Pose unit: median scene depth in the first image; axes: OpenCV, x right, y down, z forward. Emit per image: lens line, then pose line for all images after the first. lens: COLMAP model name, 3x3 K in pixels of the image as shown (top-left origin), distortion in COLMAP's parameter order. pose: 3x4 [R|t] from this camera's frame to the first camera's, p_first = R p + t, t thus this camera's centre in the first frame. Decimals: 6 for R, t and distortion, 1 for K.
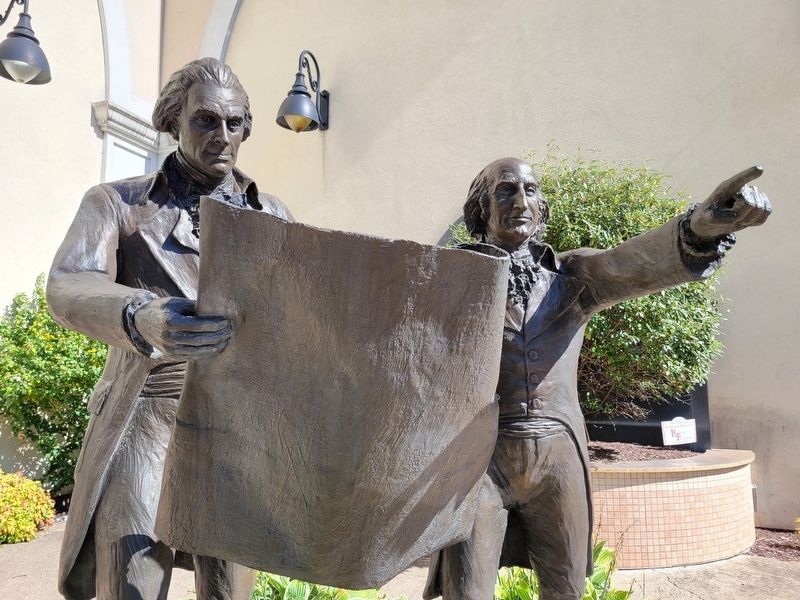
lens RADIAL K [[628.2, 0, 398.9], [0, 628.2, 294.5], [0, 0, 1]] dist [0.021424, -0.023281]
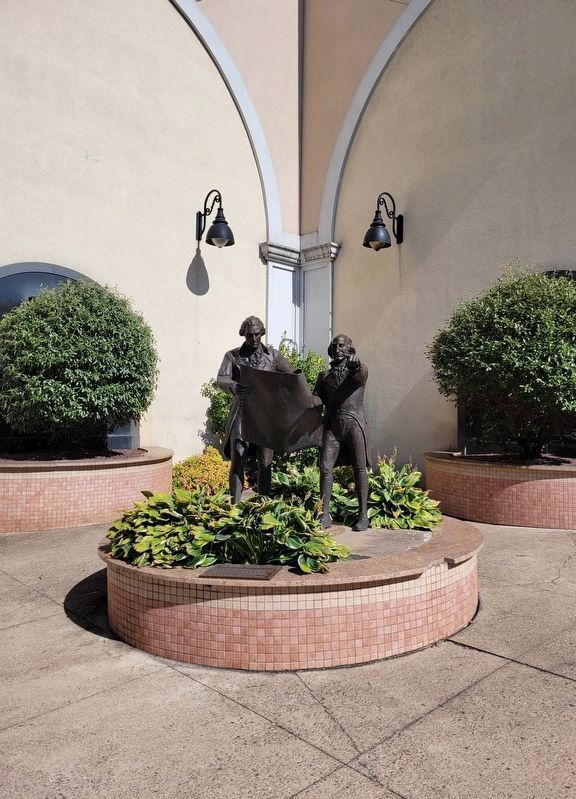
lens RADIAL K [[622.2, 0, 288.4], [0, 622.2, 400.6], [0, 0, 1]] dist [-0.009122, -0.002274]
pose [[0.893593, 0.001973, -0.448873, 0.325185], [0.042156, 0.995202, 0.088296, -0.041541], [0.446894, -0.097823, 0.889222, -0.467166]]
